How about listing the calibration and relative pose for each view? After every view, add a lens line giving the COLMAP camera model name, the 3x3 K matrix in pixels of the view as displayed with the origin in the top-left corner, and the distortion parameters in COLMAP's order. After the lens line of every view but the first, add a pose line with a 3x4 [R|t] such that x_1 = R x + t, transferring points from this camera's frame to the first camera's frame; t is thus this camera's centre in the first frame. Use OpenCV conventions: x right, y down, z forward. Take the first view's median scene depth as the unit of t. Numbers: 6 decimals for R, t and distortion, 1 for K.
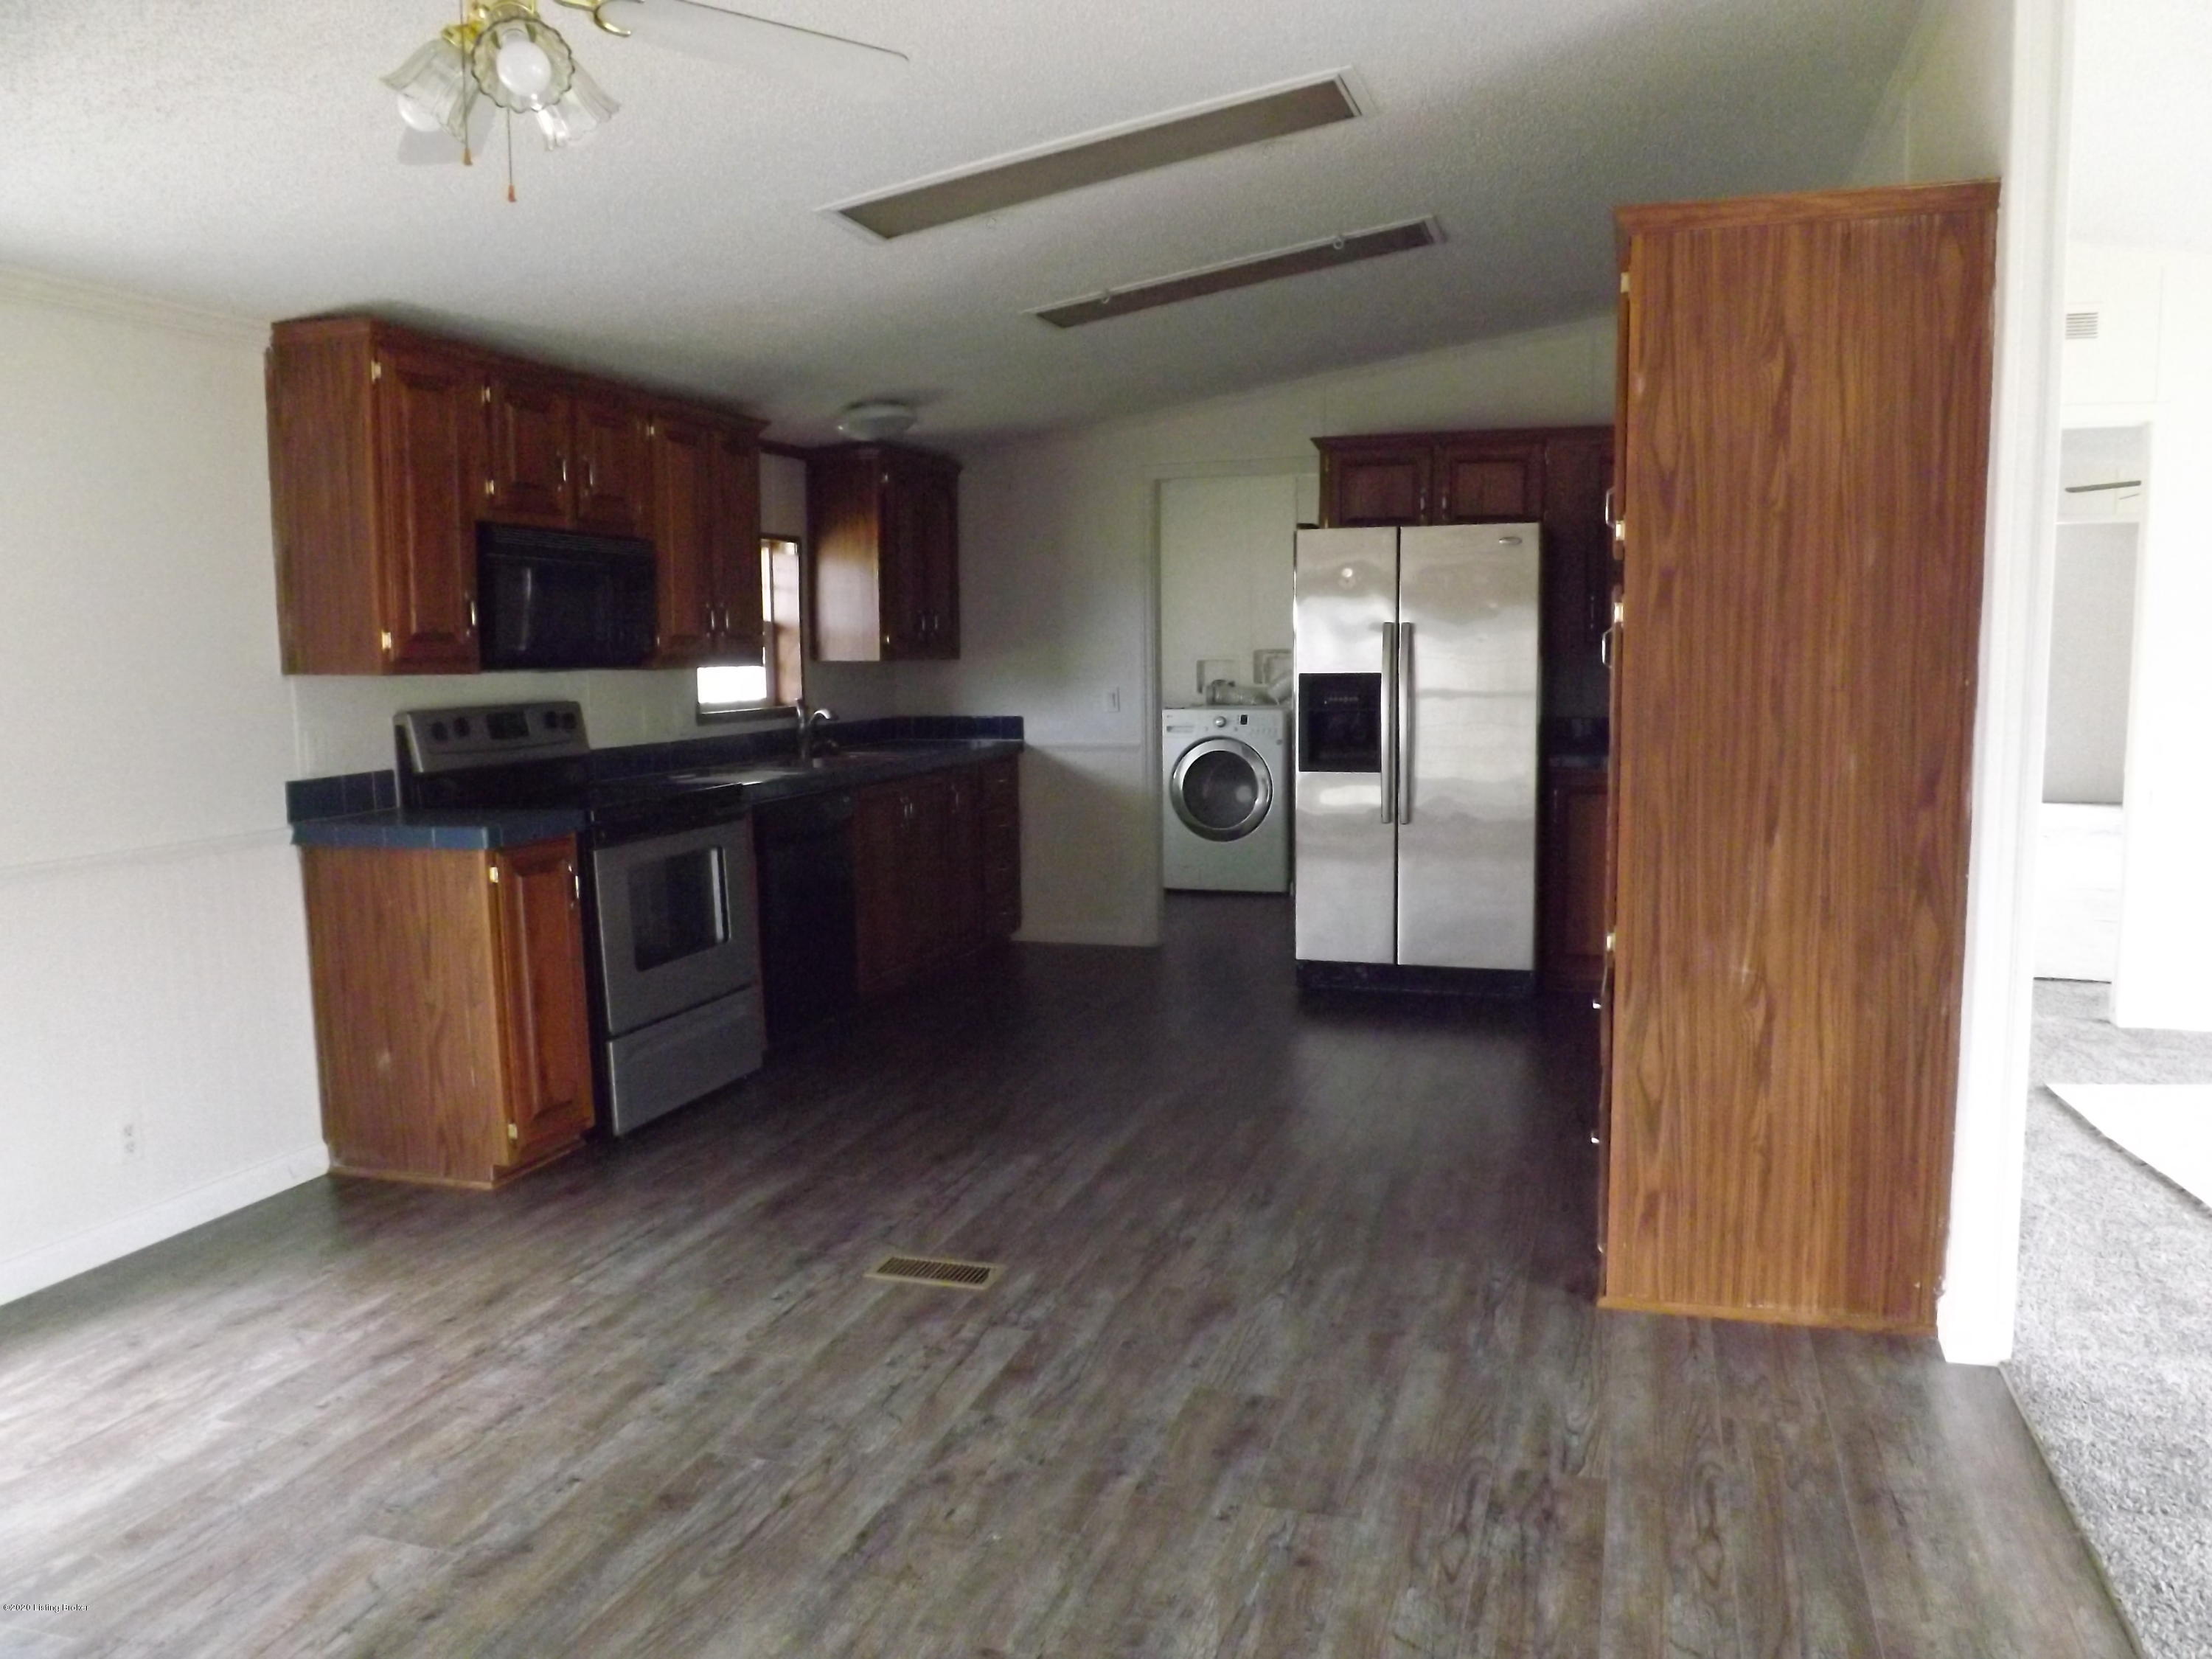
lens RADIAL K [[1618.1, 0, 1101.4], [0, 1618.1, 841.9], [0, 0, 1]] dist [-0.005274, 0.003762]
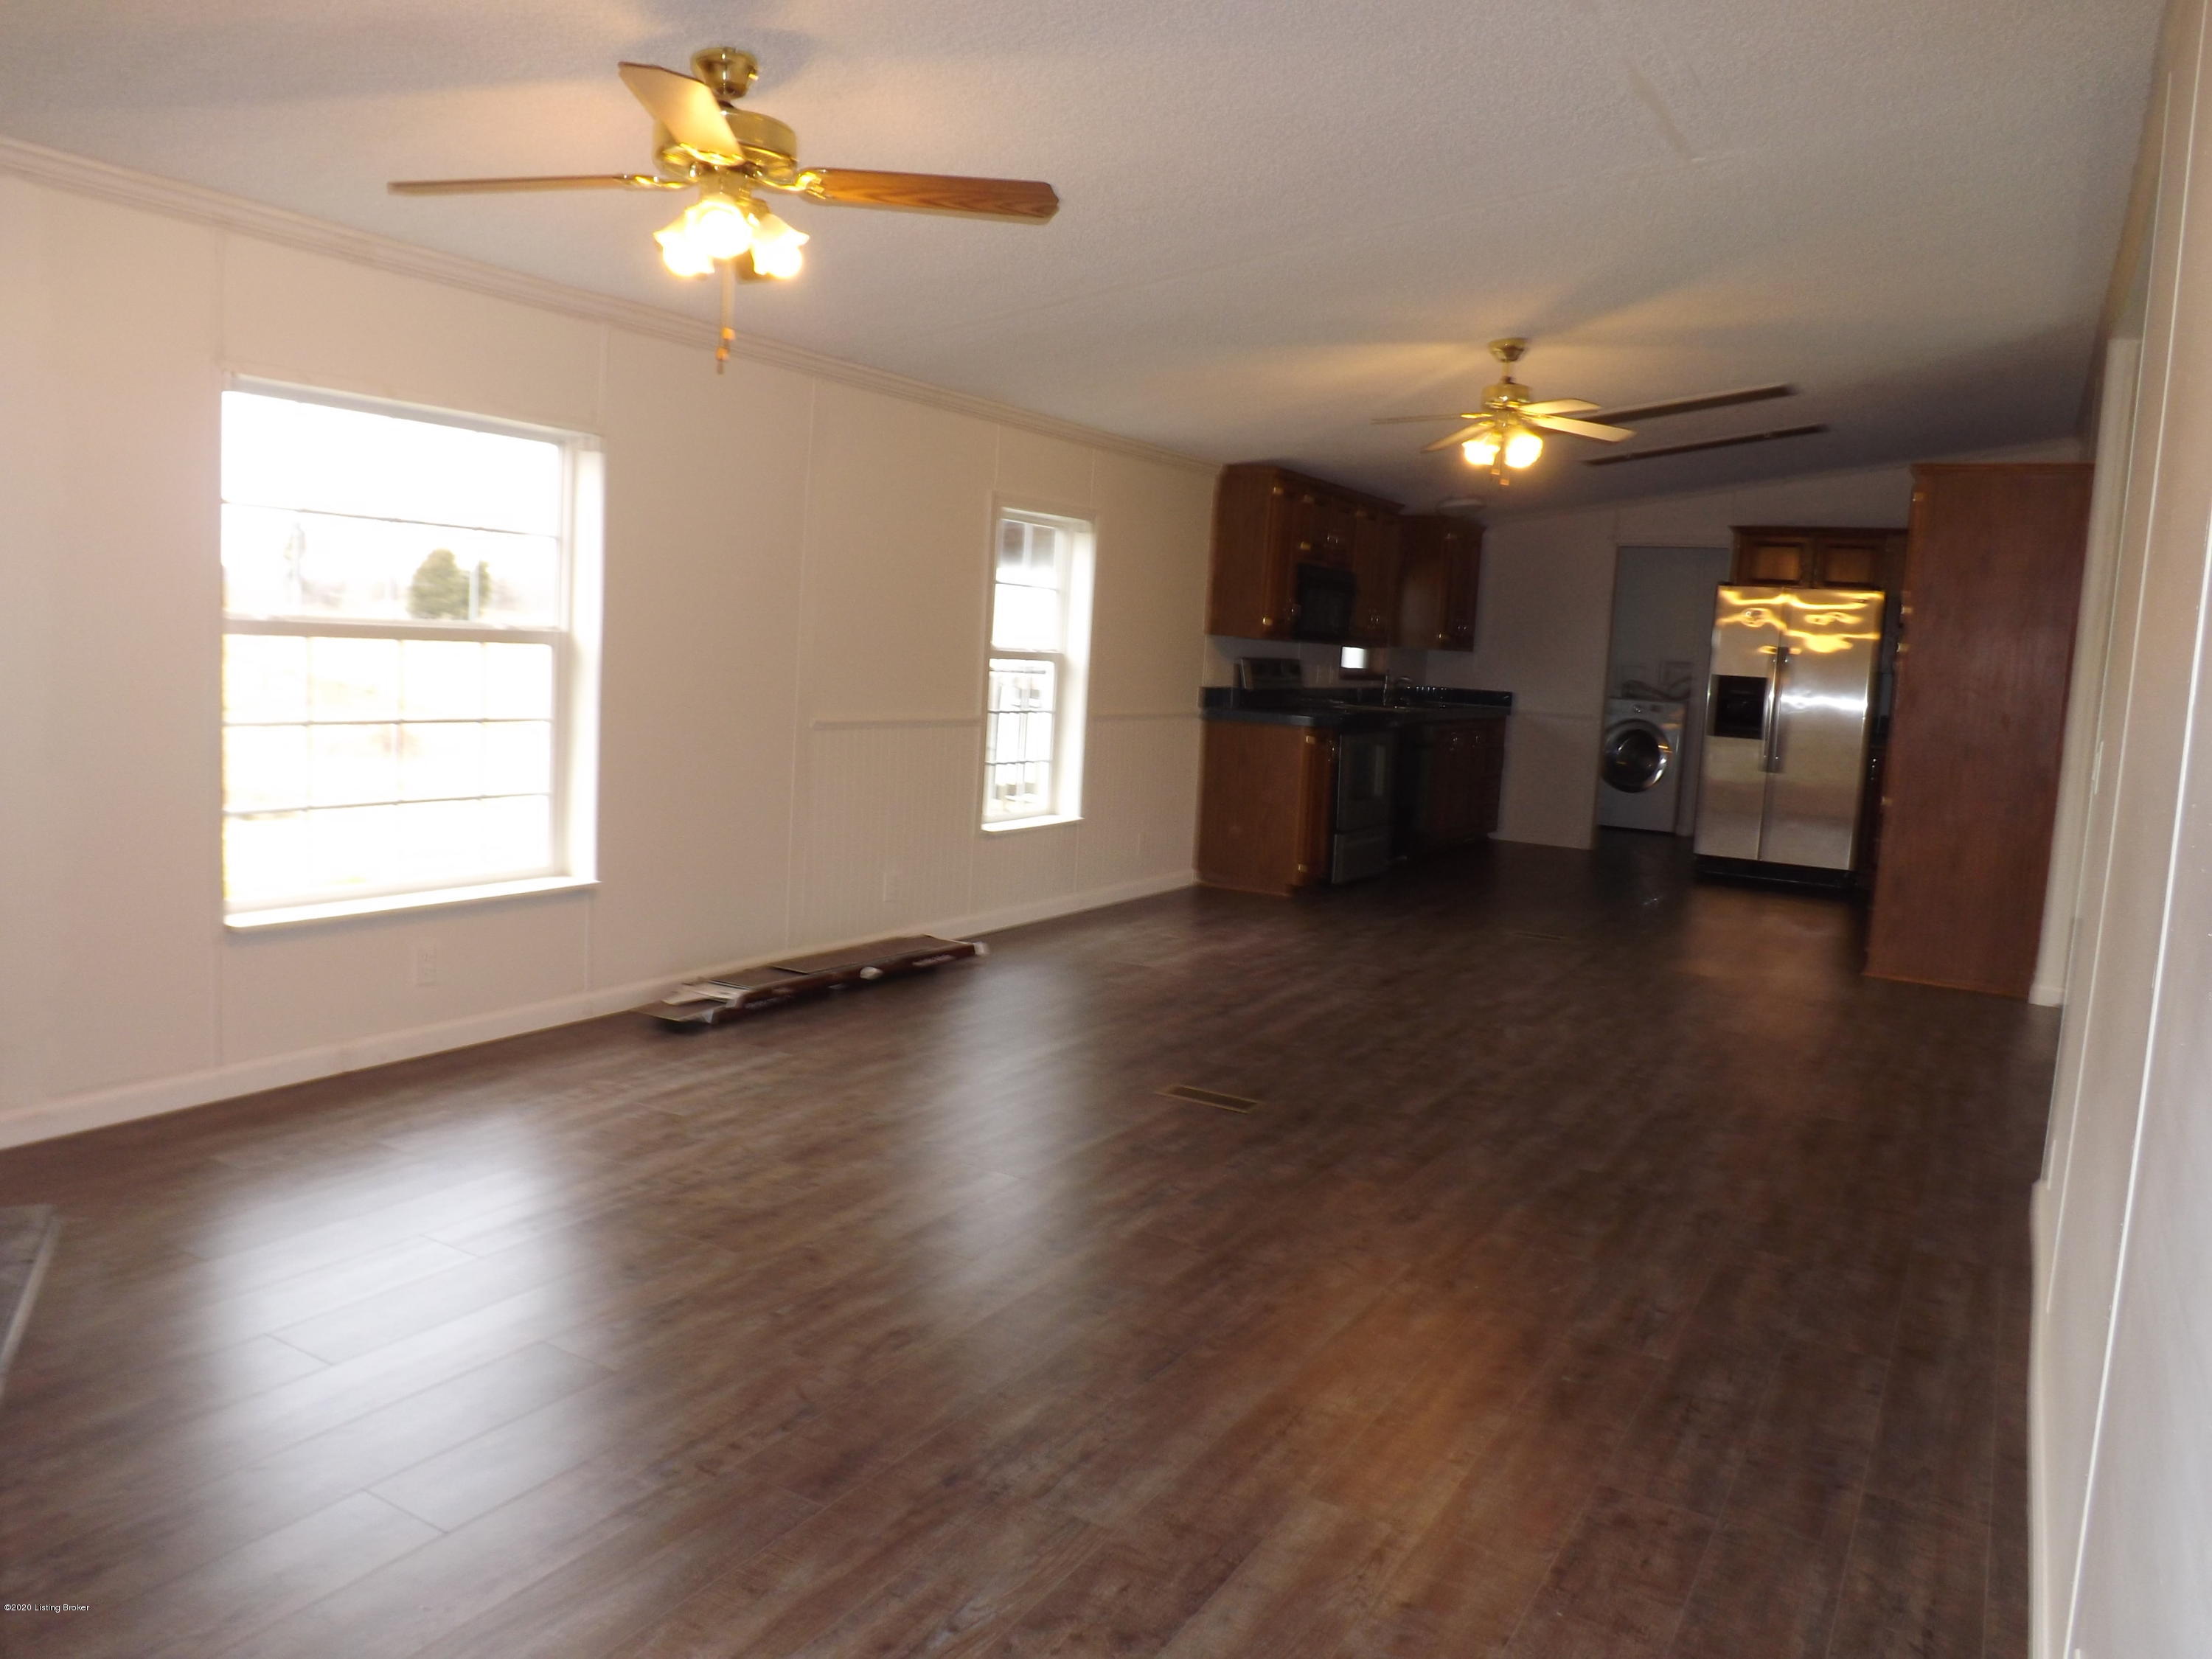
lens RADIAL K [[1618.1, 0, 1117.3], [0, 1618.1, 805.9], [0, 0, 1]] dist [-0.005274, 0.003762]
pose [[0.978943, 0.080920, -0.187409, -0.152330], [-0.085274, 0.996240, -0.015273, 0.107289], [0.185469, 0.030933, 0.982163, -0.716451]]
